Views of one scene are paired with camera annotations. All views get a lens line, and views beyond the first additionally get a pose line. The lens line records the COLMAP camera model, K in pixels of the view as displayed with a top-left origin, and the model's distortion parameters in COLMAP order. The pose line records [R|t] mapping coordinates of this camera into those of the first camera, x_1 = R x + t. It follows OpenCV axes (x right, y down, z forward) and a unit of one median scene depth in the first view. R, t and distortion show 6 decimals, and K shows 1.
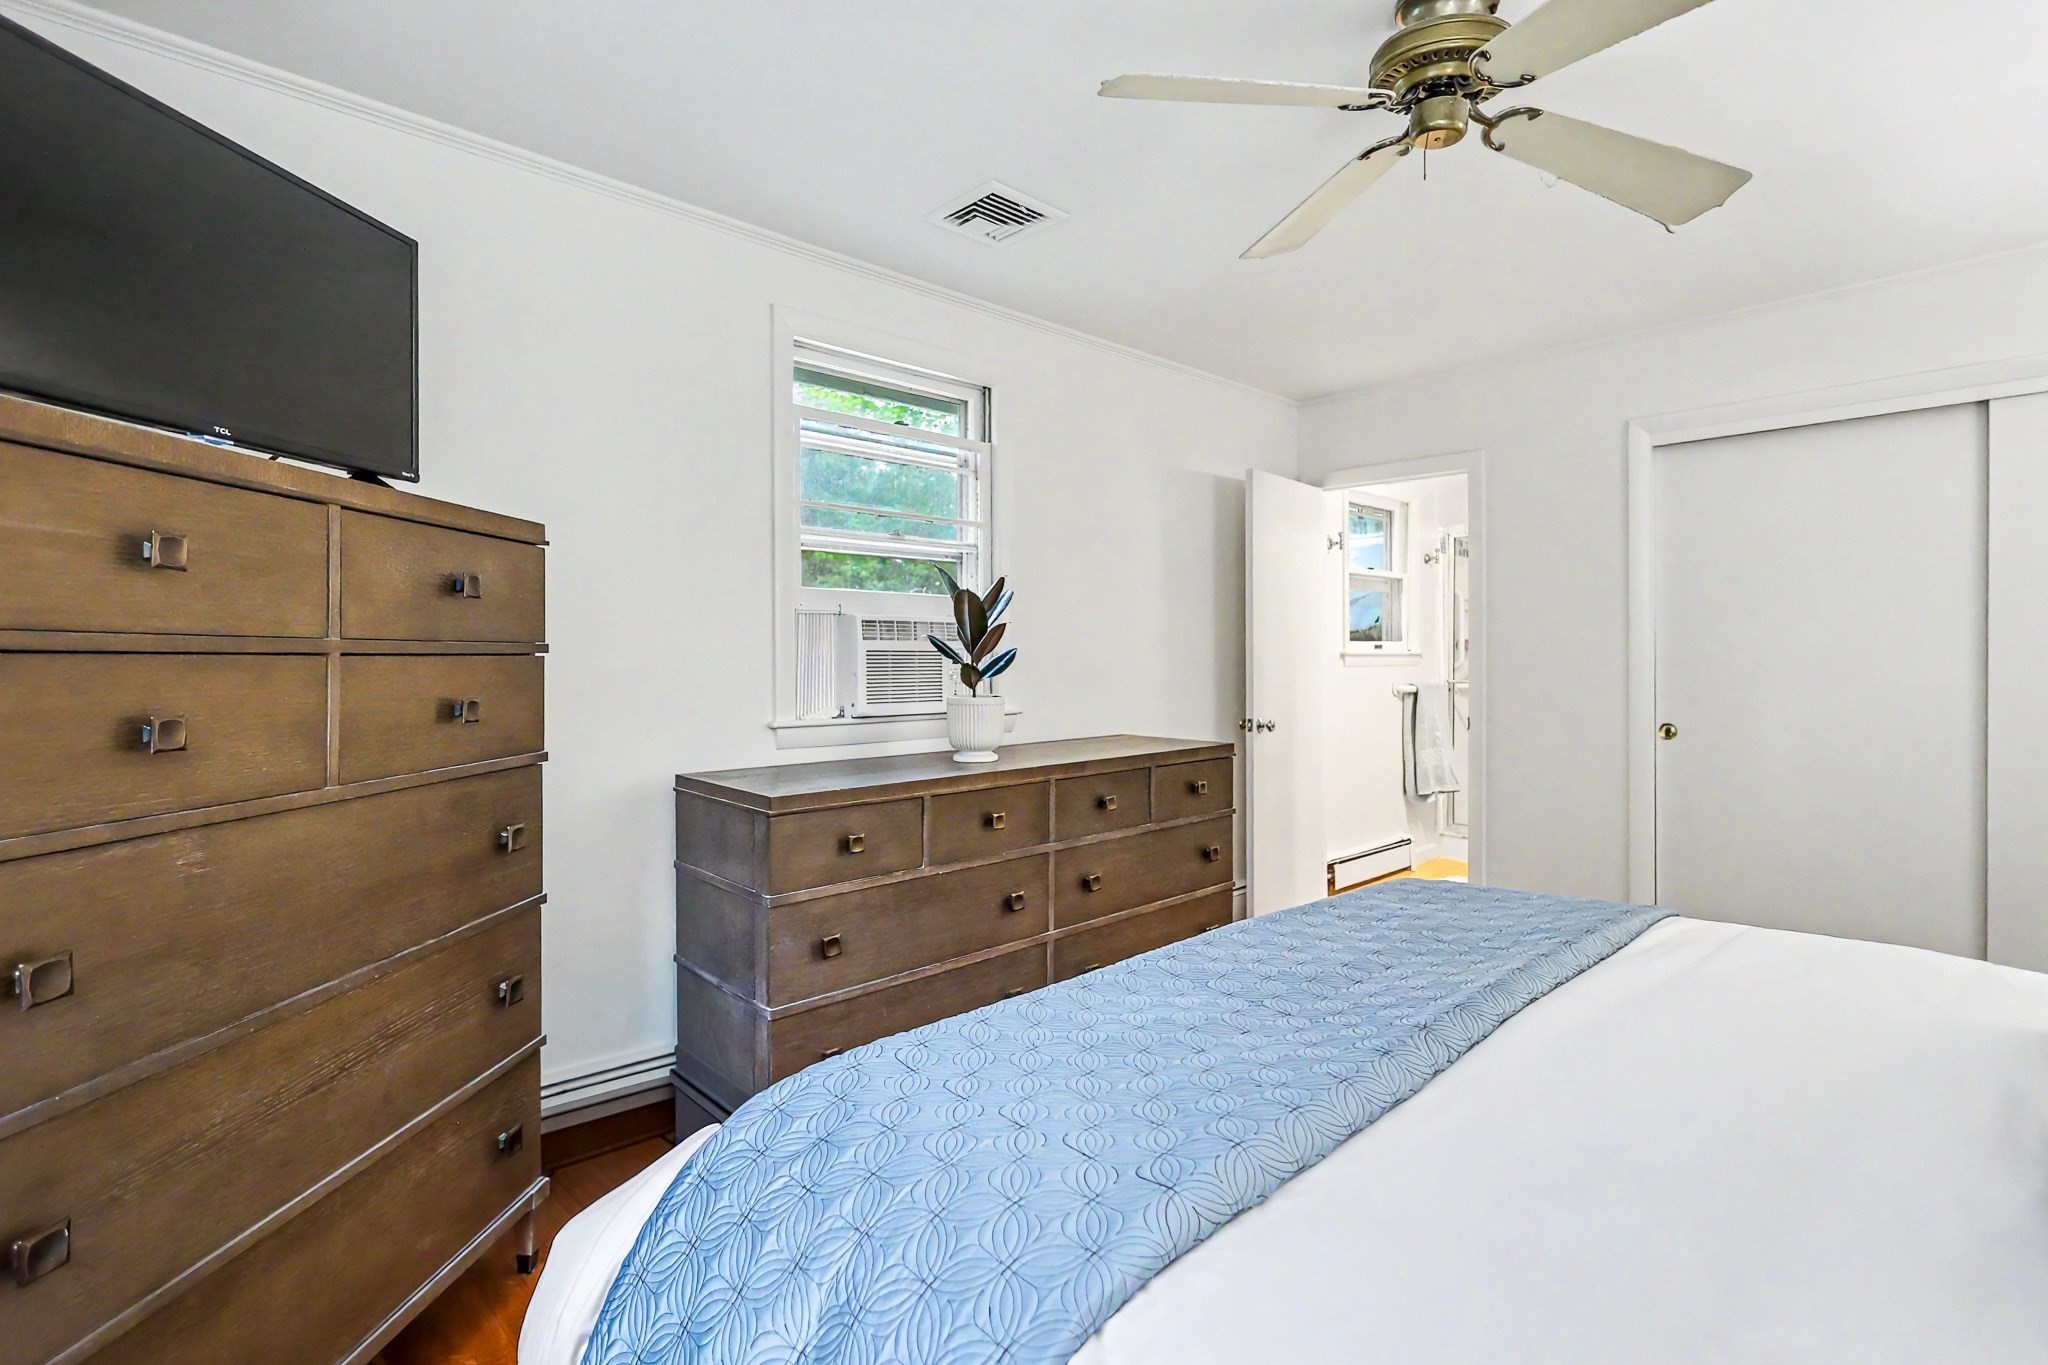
lens RADIAL K [[987.5, 0, 1022.1], [0, 987.5, 679.3], [0, 0, 1]] dist [-0.005602, 0.001889]
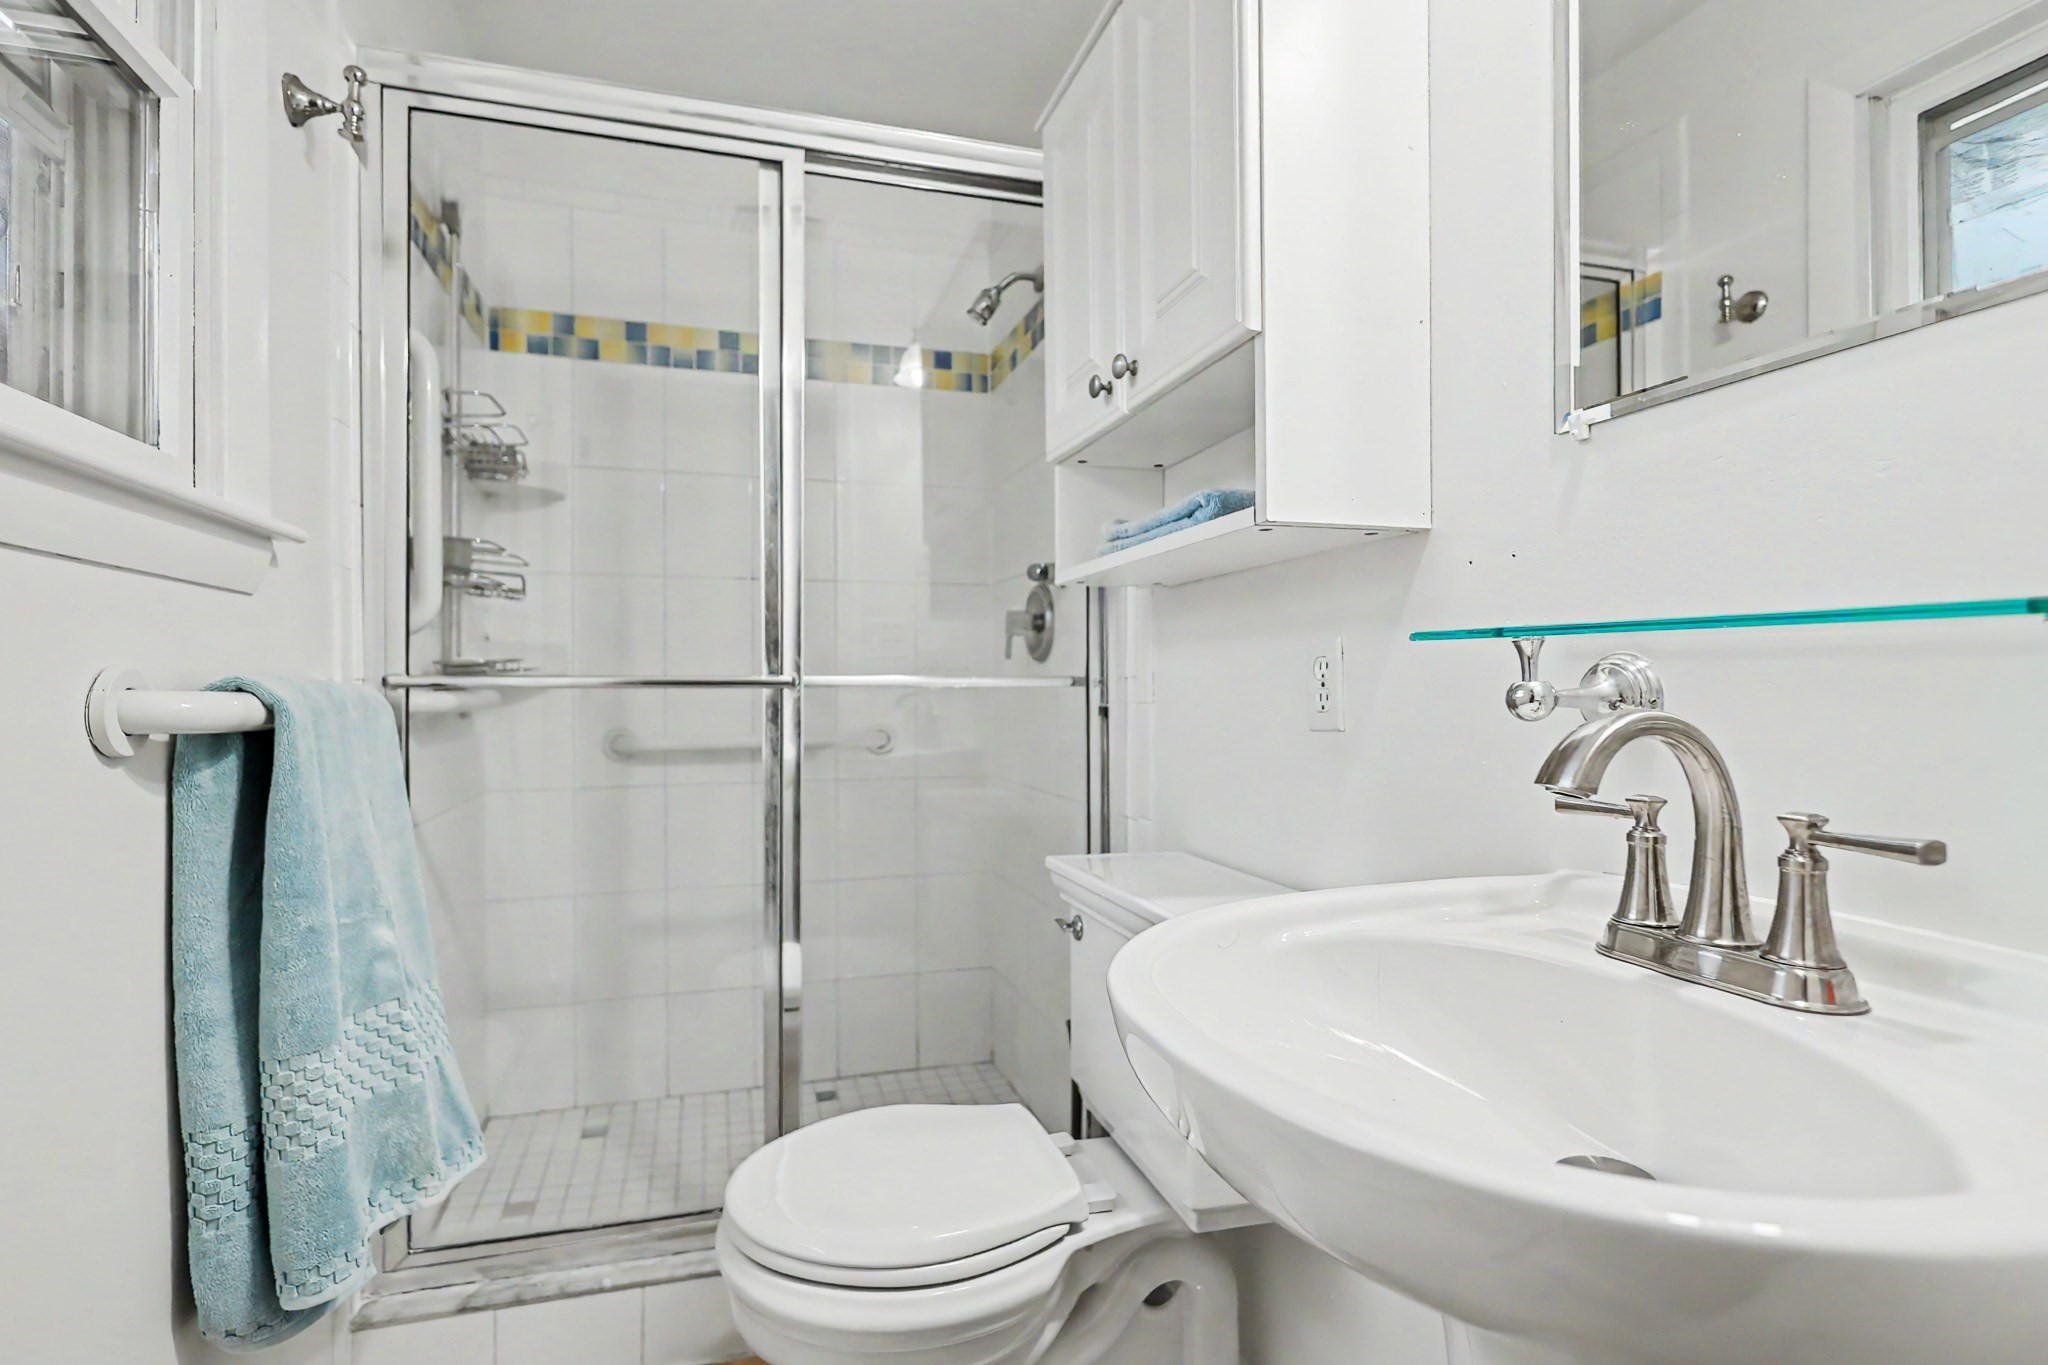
lens RADIAL K [[987.5, 0, 1027.2], [0, 987.5, 680.7], [0, 0, 1]] dist [-0.005602, 0.001889]
pose [[0.496024, -0.000583, 0.868309, 0.310709], [0.006444, 0.999975, -0.003010, 0.005027], [-0.868285, 0.007088, 0.496015, 0.784130]]
